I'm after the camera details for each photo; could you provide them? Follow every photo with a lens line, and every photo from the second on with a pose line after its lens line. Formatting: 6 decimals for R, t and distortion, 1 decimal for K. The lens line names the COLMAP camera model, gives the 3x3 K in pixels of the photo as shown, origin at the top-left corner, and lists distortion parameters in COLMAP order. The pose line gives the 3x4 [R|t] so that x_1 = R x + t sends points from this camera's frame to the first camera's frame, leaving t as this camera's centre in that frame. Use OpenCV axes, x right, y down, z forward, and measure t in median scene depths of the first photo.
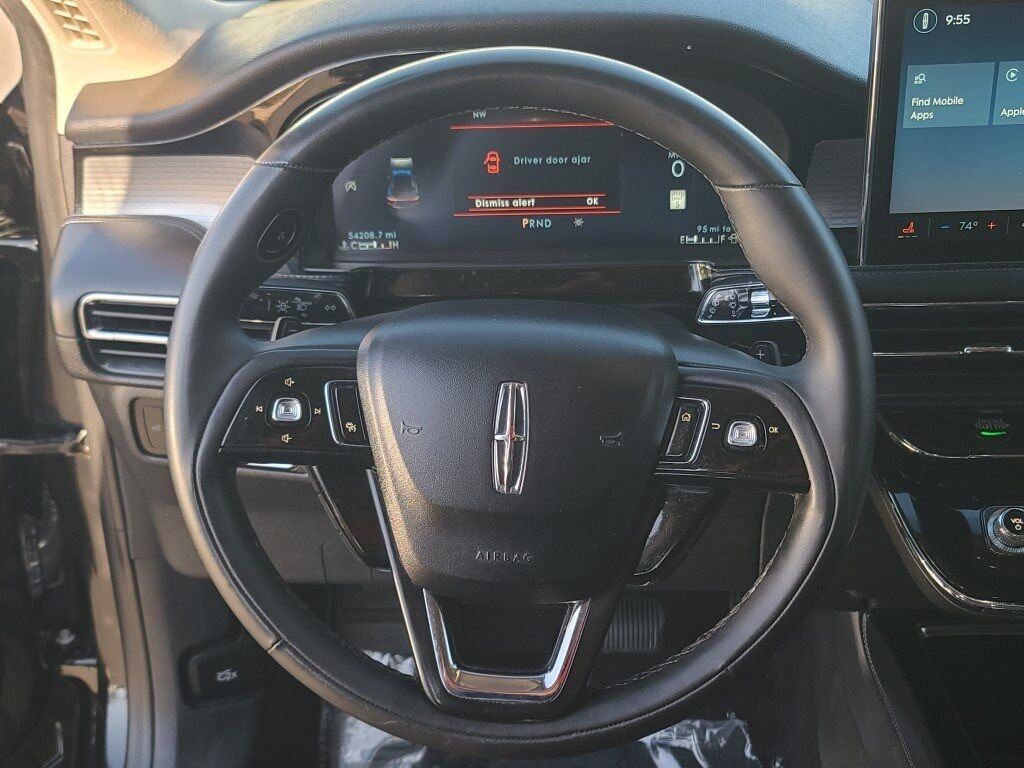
lens RADIAL K [[1216.2, 0, 512.0], [0, 1216.2, 384.0], [0, 0, 1]] dist [0.015755, 0.010597]
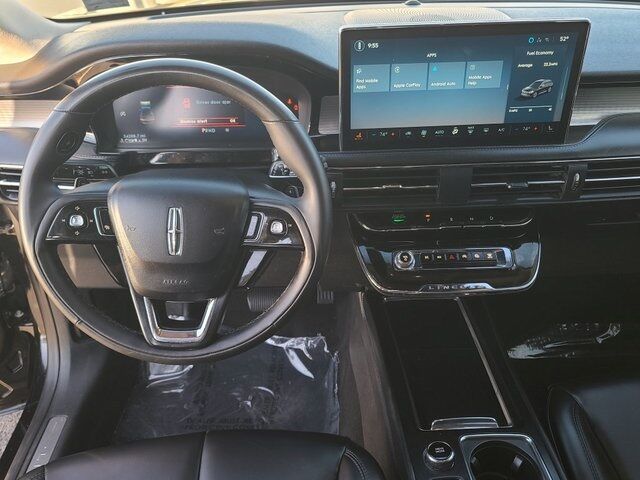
lens RADIAL K [[535.4, 0, 320.0], [0, 535.4, 240.0], [0, 0, 1]] dist [0.008253, 0.010119]
pose [[0.994557, -0.023951, 0.101407, 0.143025], [0.013565, 0.994703, 0.101893, -0.033685], [-0.103310, -0.099963, 0.989613, -0.032810]]
